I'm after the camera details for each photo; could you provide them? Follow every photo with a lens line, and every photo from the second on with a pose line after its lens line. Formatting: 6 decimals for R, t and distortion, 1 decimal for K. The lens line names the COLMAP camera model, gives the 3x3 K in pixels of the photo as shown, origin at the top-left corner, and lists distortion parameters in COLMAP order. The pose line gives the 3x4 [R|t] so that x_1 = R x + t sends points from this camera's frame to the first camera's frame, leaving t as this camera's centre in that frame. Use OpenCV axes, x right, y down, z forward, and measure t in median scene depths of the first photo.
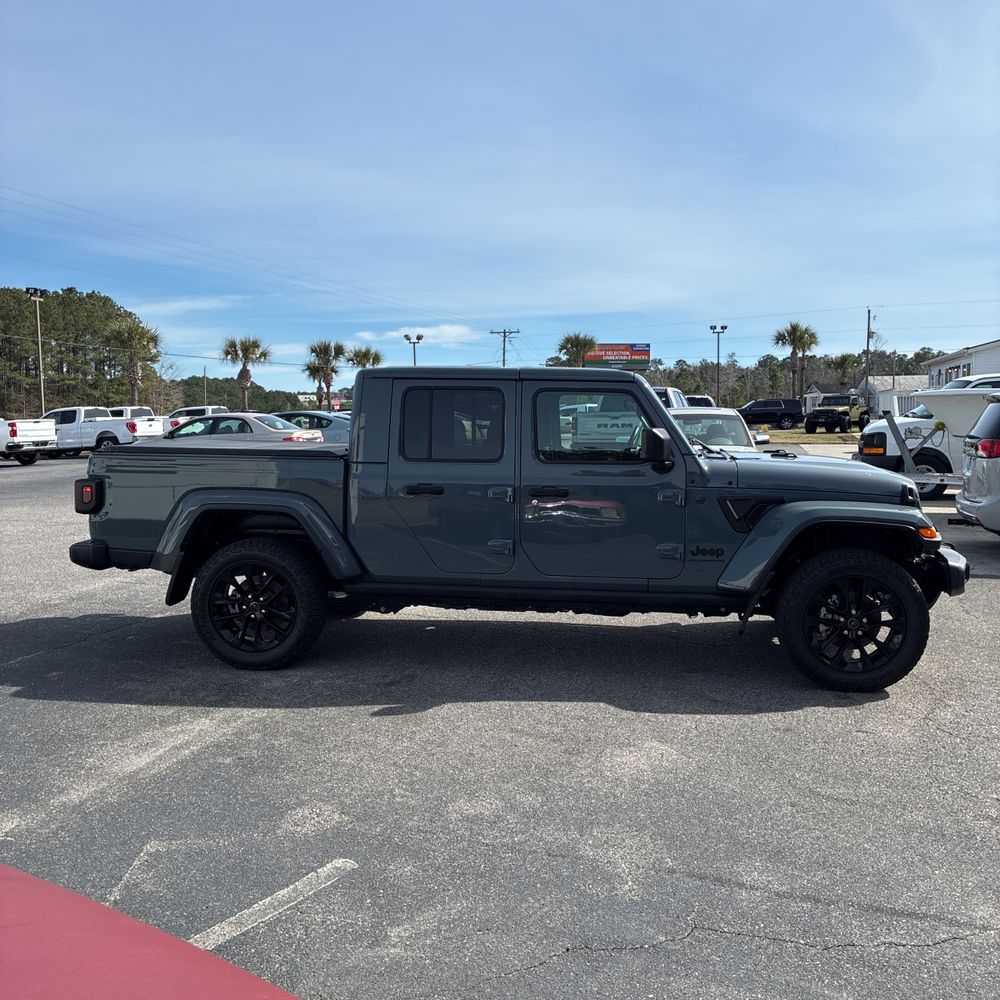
lens RADIAL K [[1014.5, 0, 500.0], [0, 1014.5, 500.0], [0, 0, 1]] dist [0.018087, -0.041587]
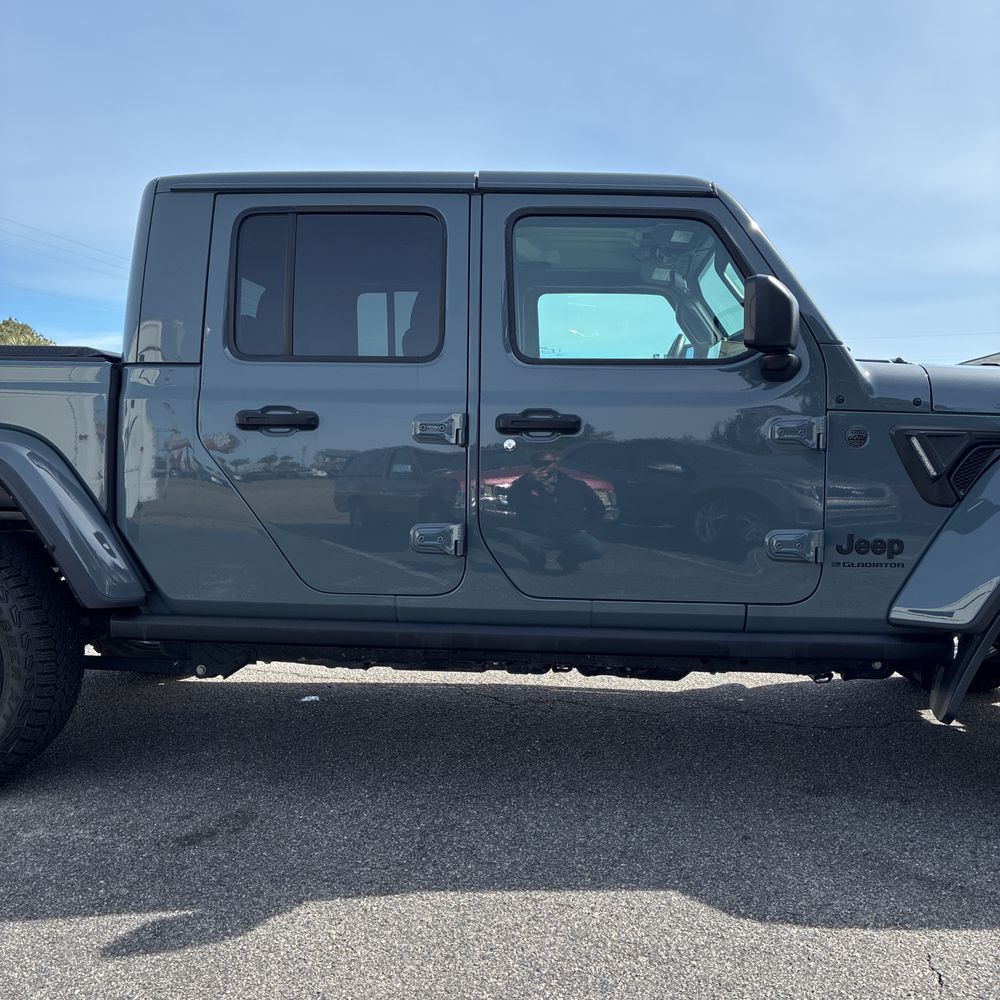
lens RADIAL K [[1014.5, 0, 500.0], [0, 1014.5, 500.0], [0, 0, 1]] dist [0.018087, -0.041587]
pose [[0.998050, 0.002017, 0.062391, 0.000484], [0.000382, 0.999262, -0.038413, 0.044930], [-0.062422, 0.038362, 0.997312, 0.503174]]
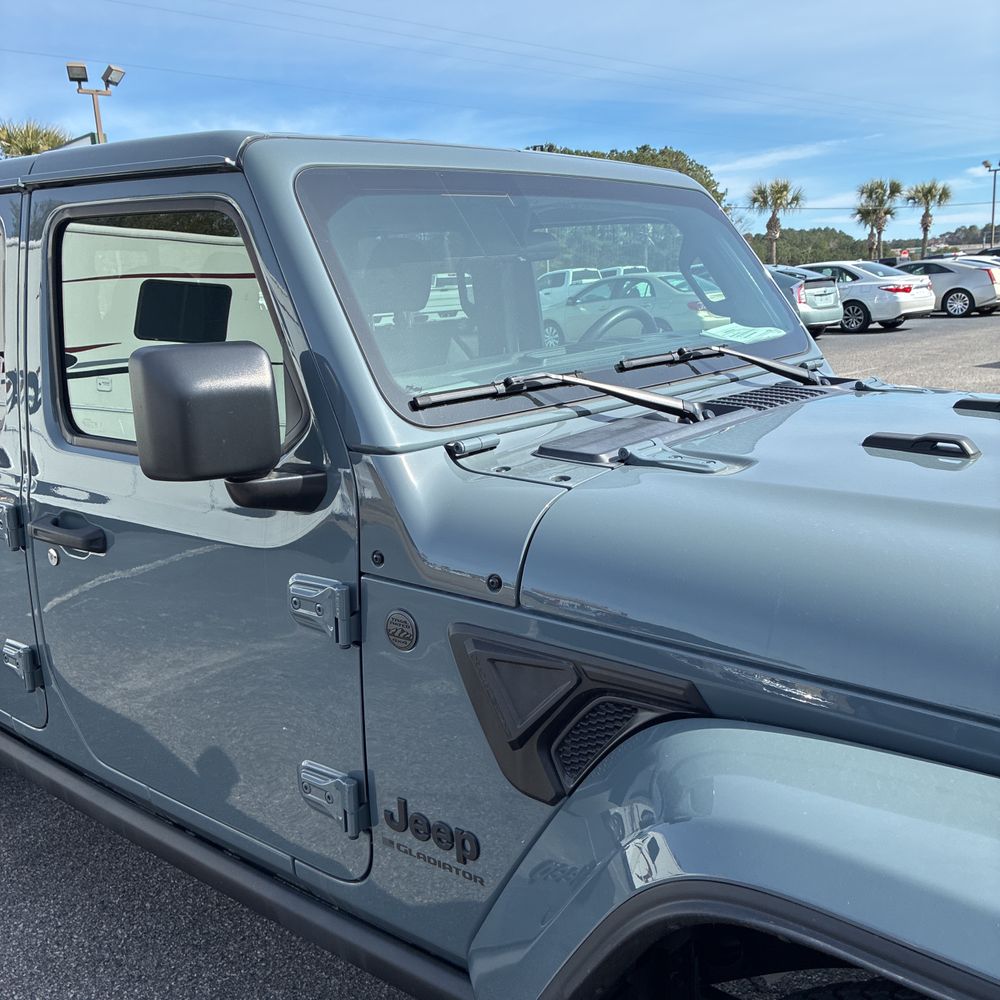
lens RADIAL K [[1009.5, 0, 517.1], [0, 1009.5, 514.6], [0, 0, 1]] dist [0.013202, -0.019533]
pose [[0.854049, 0.087735, -0.512741, 0.327417], [-0.007321, 0.987604, 0.156795, -0.064160], [0.520141, -0.130157, 0.844104, 0.761511]]
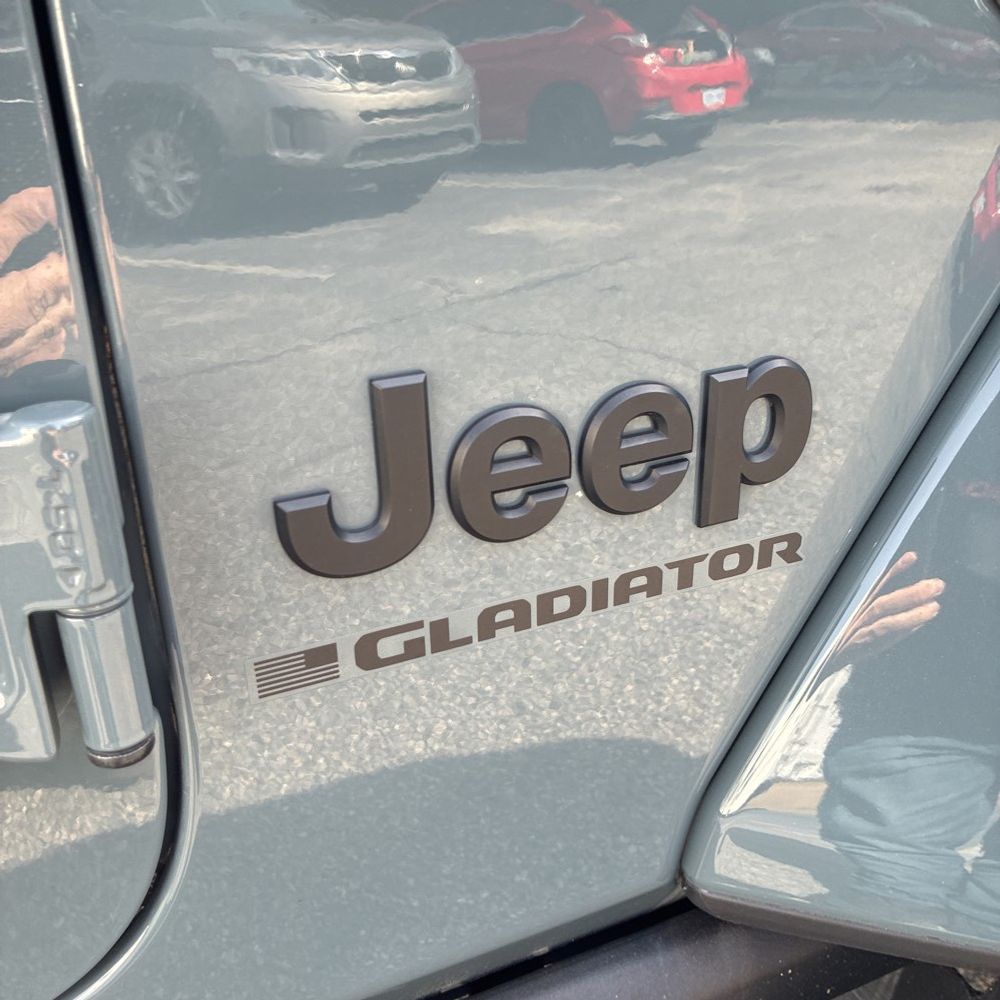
lens RADIAL K [[1014.5, 0, 500.0], [0, 1014.5, 500.0], [0, 0, 1]] dist [0.018087, -0.041587]
pose [[0.873035, -0.224538, 0.432888, 0.167458], [0.072104, 0.937369, 0.340794, 0.032525], [-0.482297, -0.266313, 0.834546, 0.903253]]
